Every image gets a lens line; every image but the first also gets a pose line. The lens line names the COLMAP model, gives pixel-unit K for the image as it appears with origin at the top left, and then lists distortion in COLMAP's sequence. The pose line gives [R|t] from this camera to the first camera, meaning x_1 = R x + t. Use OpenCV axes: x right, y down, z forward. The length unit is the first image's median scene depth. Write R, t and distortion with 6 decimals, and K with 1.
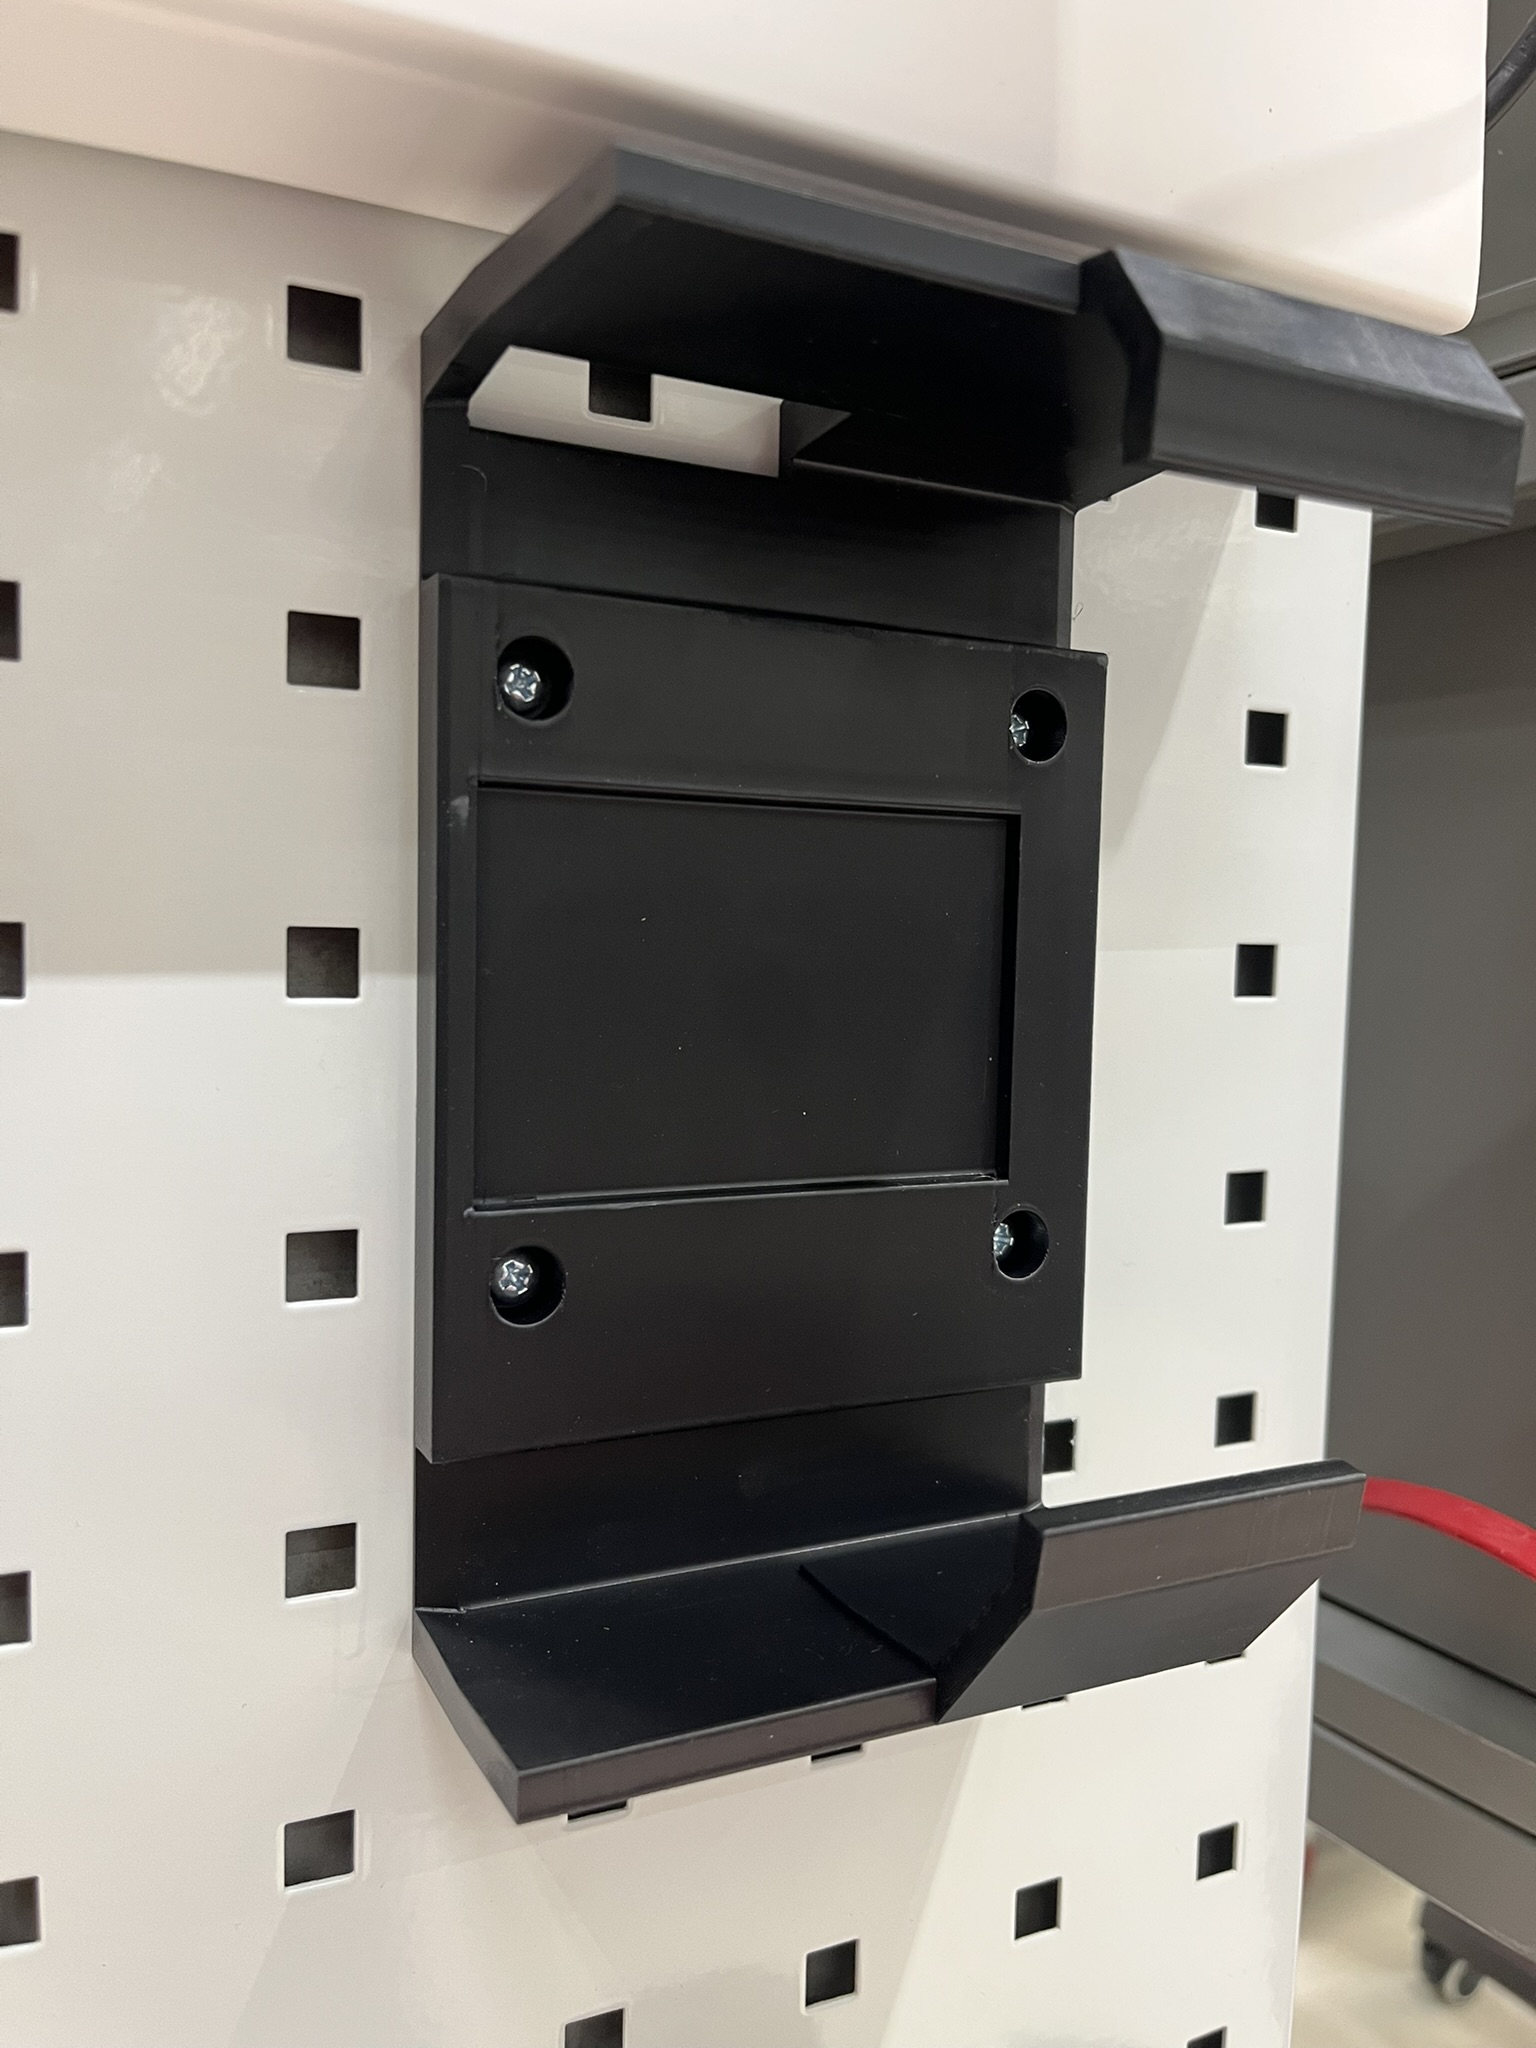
lens RADIAL K [[1603.7, 0, 768.0], [0, 1603.7, 1024.0], [0, 0, 1]] dist [0.027076, -0.056847]
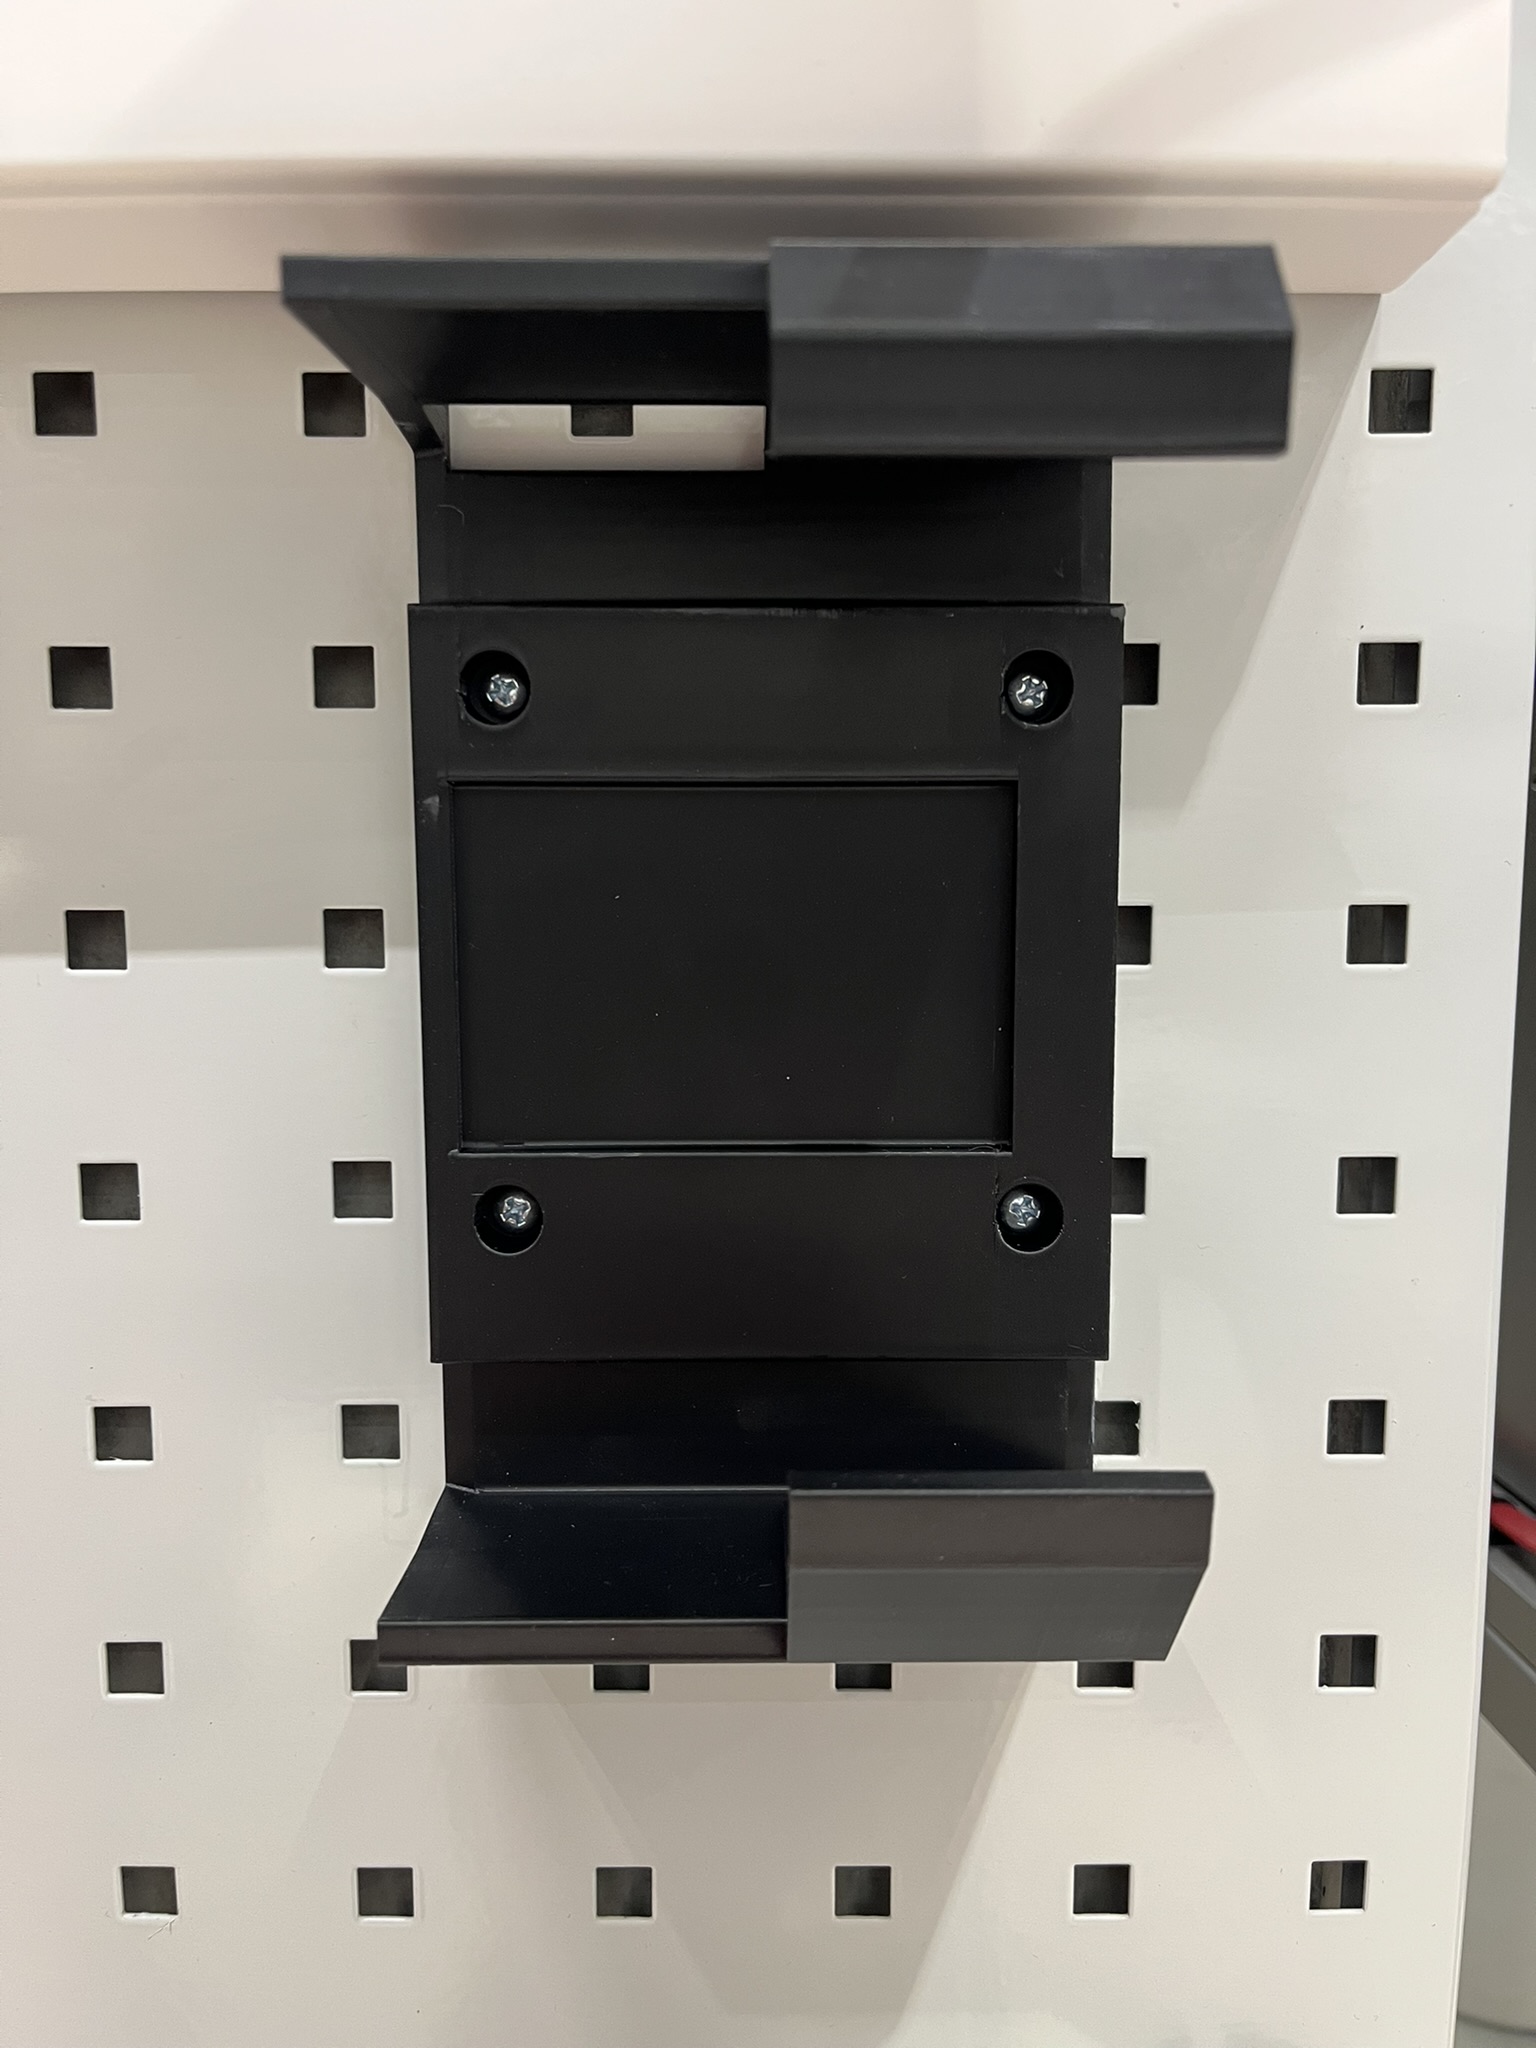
lens RADIAL K [[1603.7, 0, 768.0], [0, 1603.7, 1024.0], [0, 0, 1]] dist [0.027076, -0.056847]
pose [[0.897147, 0.023730, -0.441093, 0.506237], [-0.004450, 0.998991, 0.044694, -0.028146], [0.441709, -0.038134, 0.896348, 0.057439]]
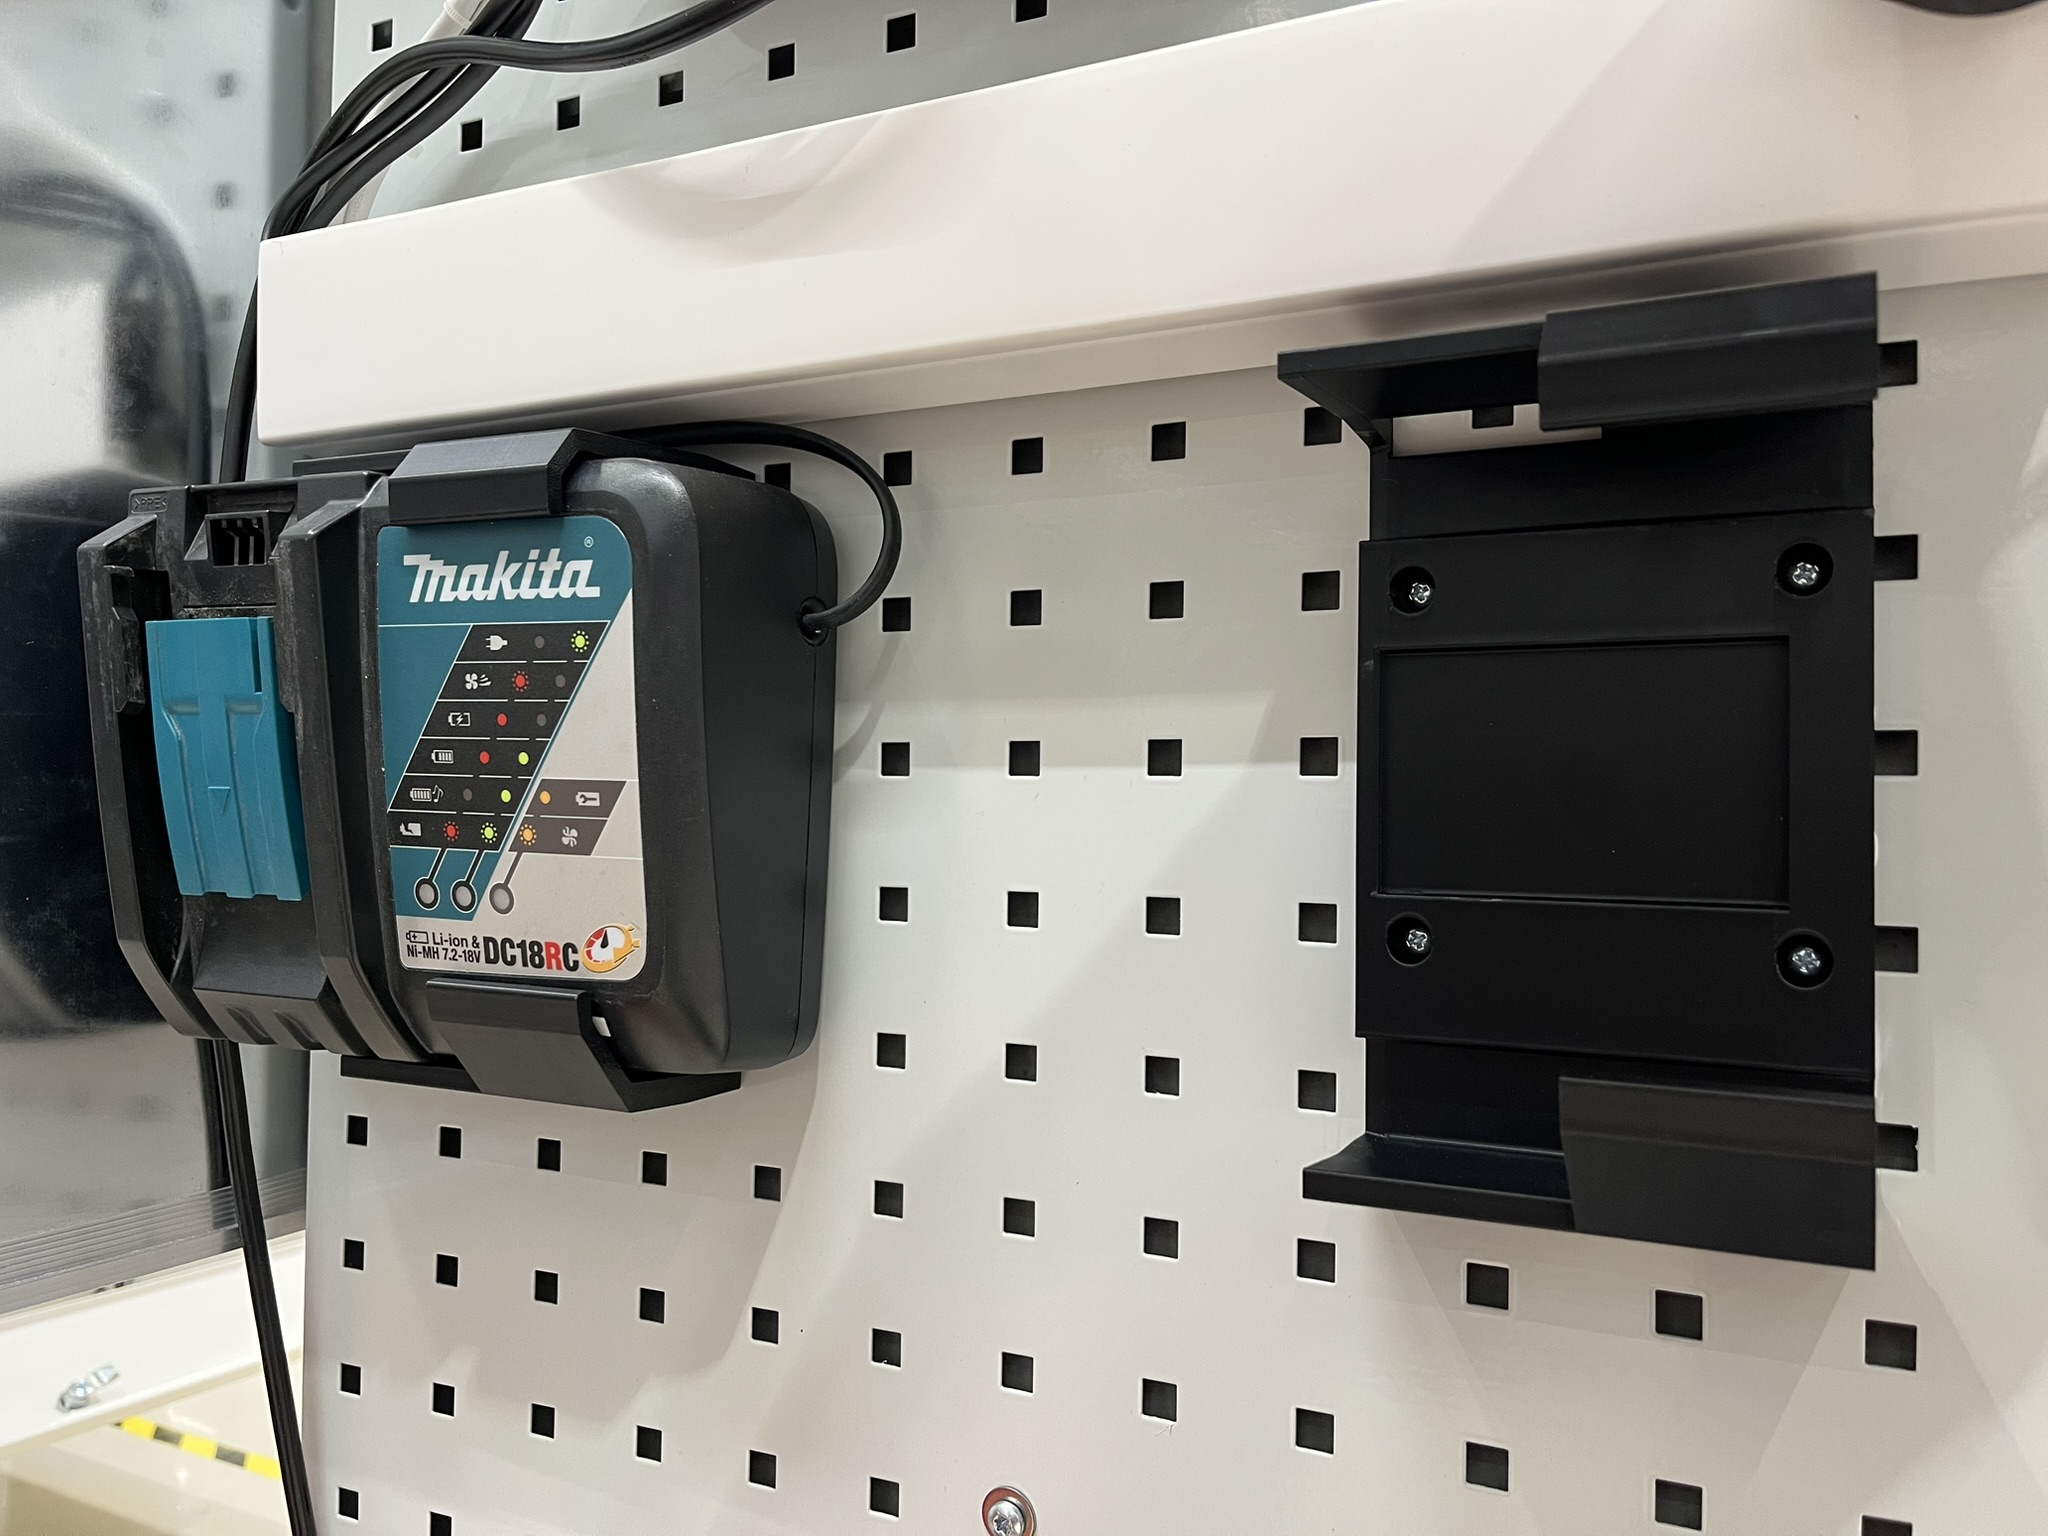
lens RADIAL K [[1601.1, 0, 1041.8], [0, 1601.1, 777.7], [0, 0, 1]] dist [0.065691, -0.065007]
pose [[0.596819, -0.038581, -0.801448, 0.966133], [-0.055028, 0.994523, -0.088854, 0.160014], [0.800487, 0.097131, 0.591427, -0.330024]]
